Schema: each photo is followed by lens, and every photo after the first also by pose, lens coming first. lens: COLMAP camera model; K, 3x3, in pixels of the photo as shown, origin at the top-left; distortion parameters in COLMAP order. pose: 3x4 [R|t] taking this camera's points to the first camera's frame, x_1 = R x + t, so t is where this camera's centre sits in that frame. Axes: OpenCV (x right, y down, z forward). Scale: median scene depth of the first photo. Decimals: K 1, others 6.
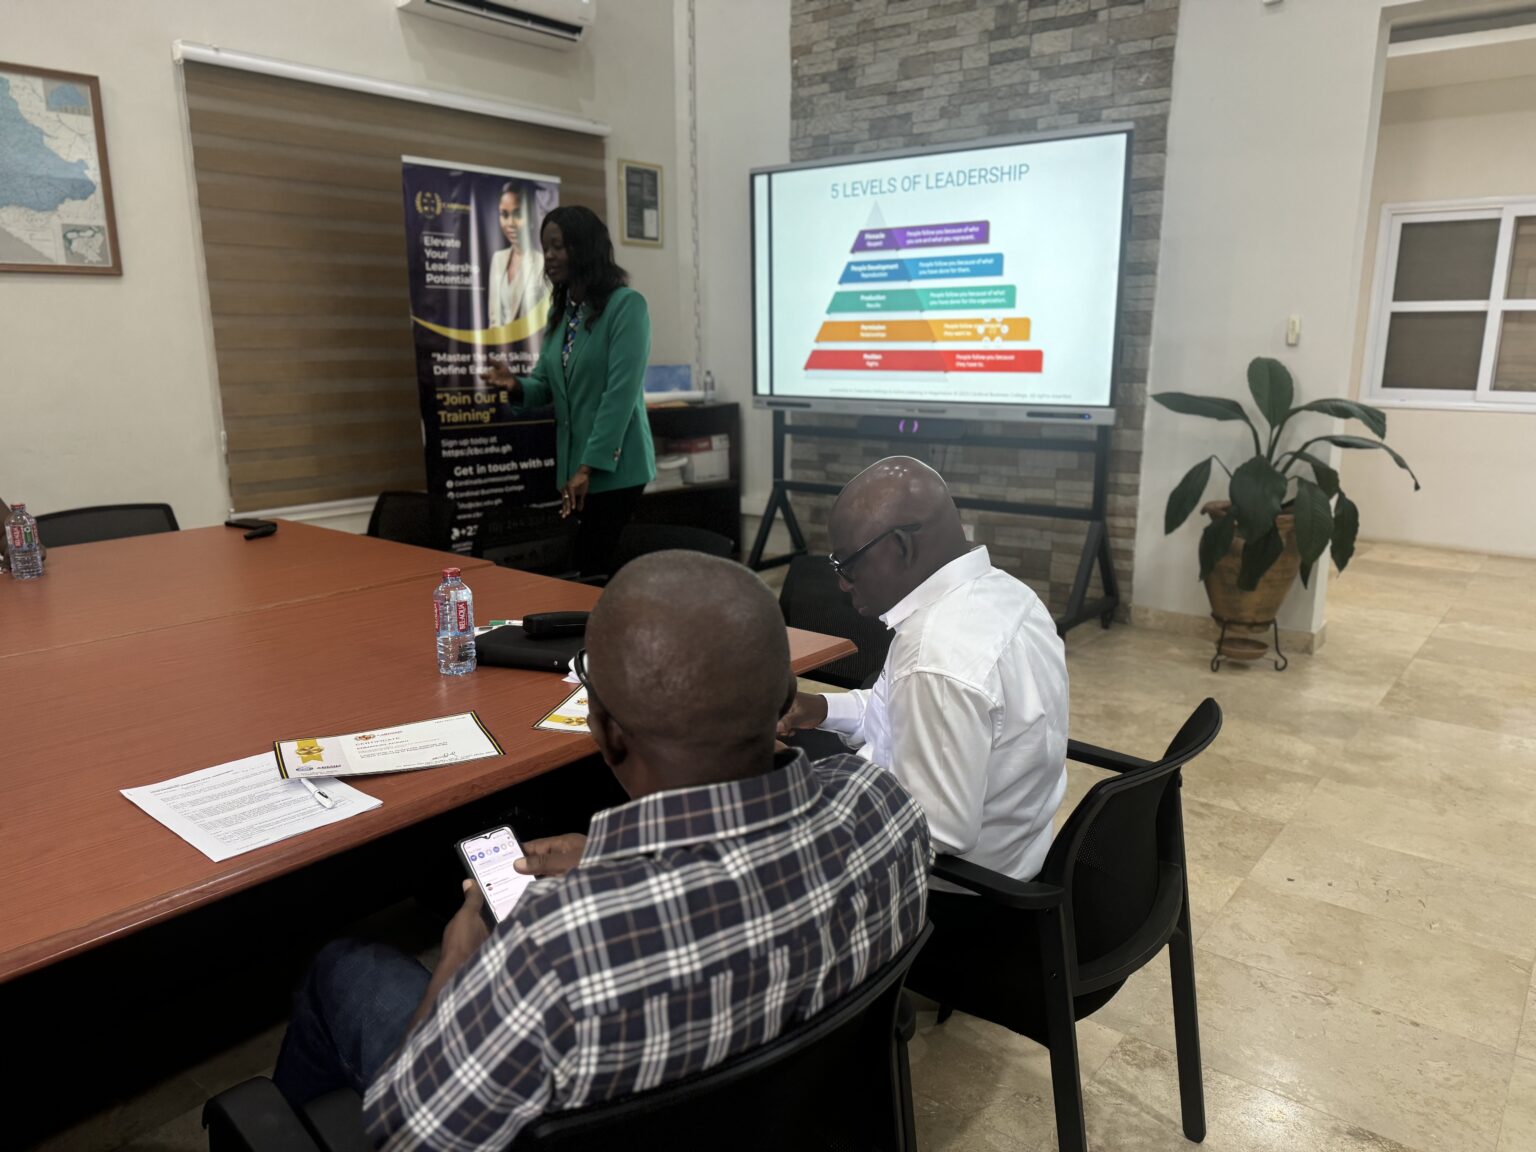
lens RADIAL K [[1088.5, 0, 771.0], [0, 1088.5, 604.9], [0, 0, 1]] dist [0.056838, -0.058594]
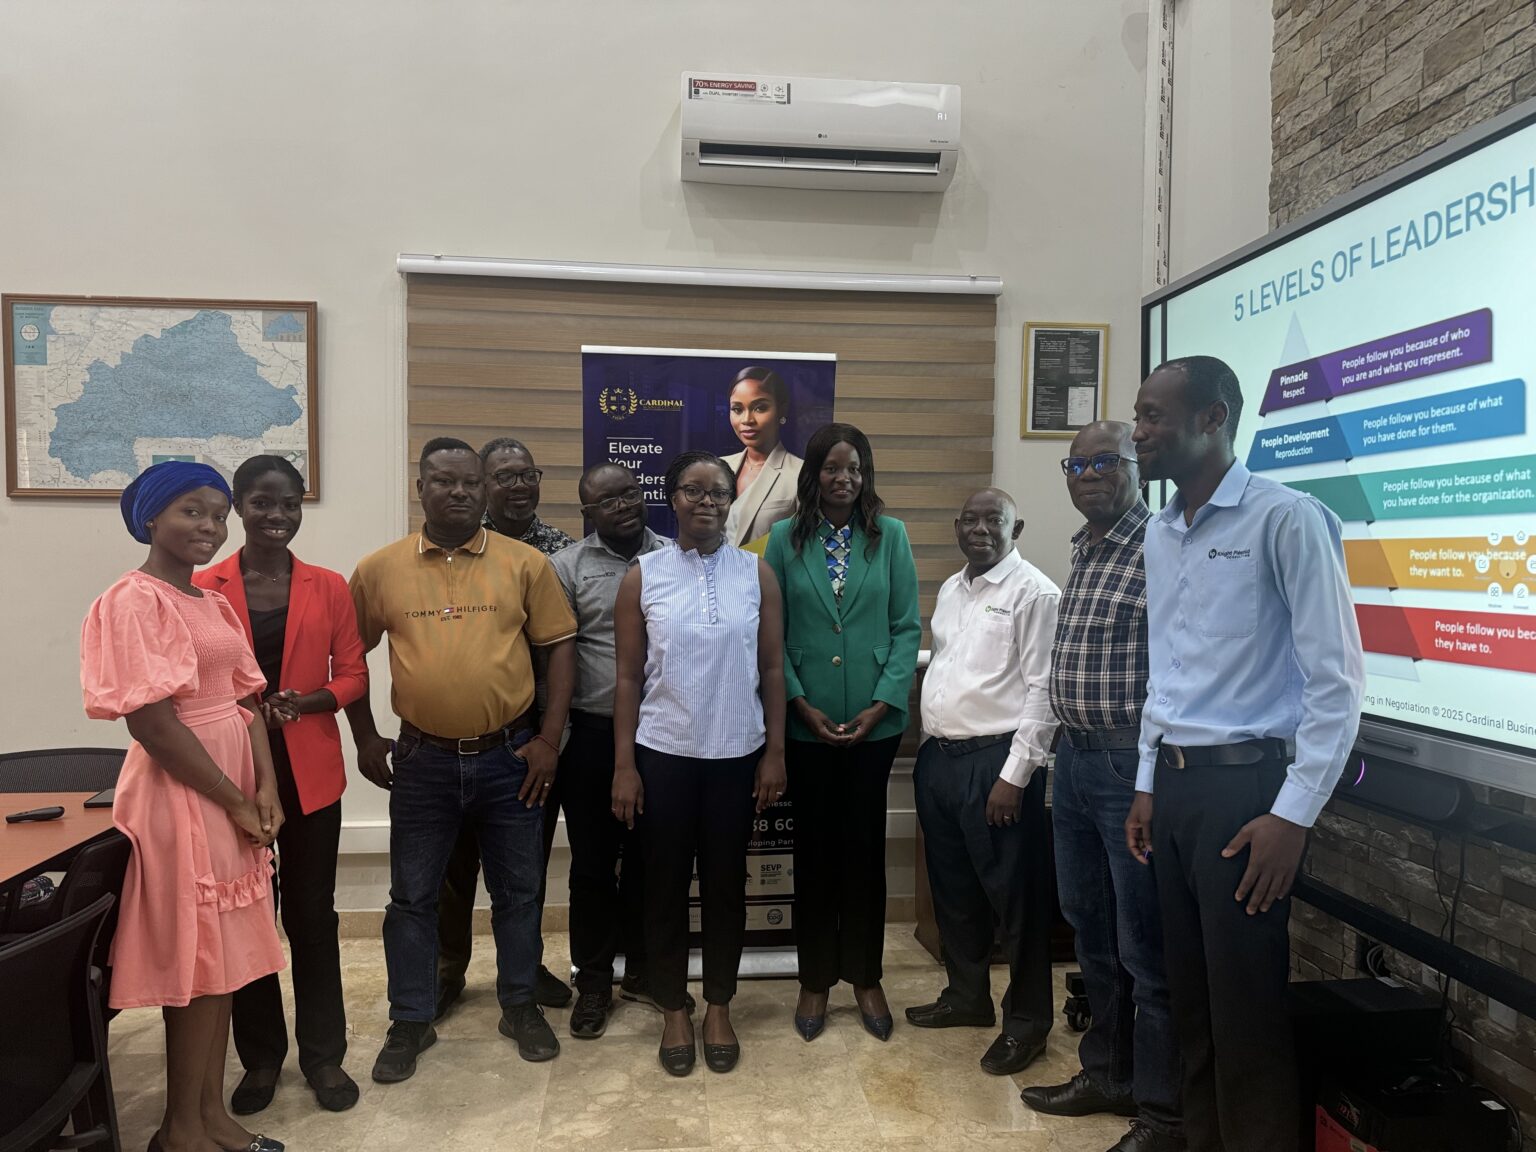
lens RADIAL K [[1088.5, 0, 762.2], [0, 1088.5, 595.4], [0, 0, 1]] dist [0.056838, -0.058594]
pose [[0.712625, 0.031001, -0.700859, 0.285514], [-0.176705, 0.974745, -0.136555, -0.135701], [0.678926, 0.221158, 0.700106, 0.528604]]
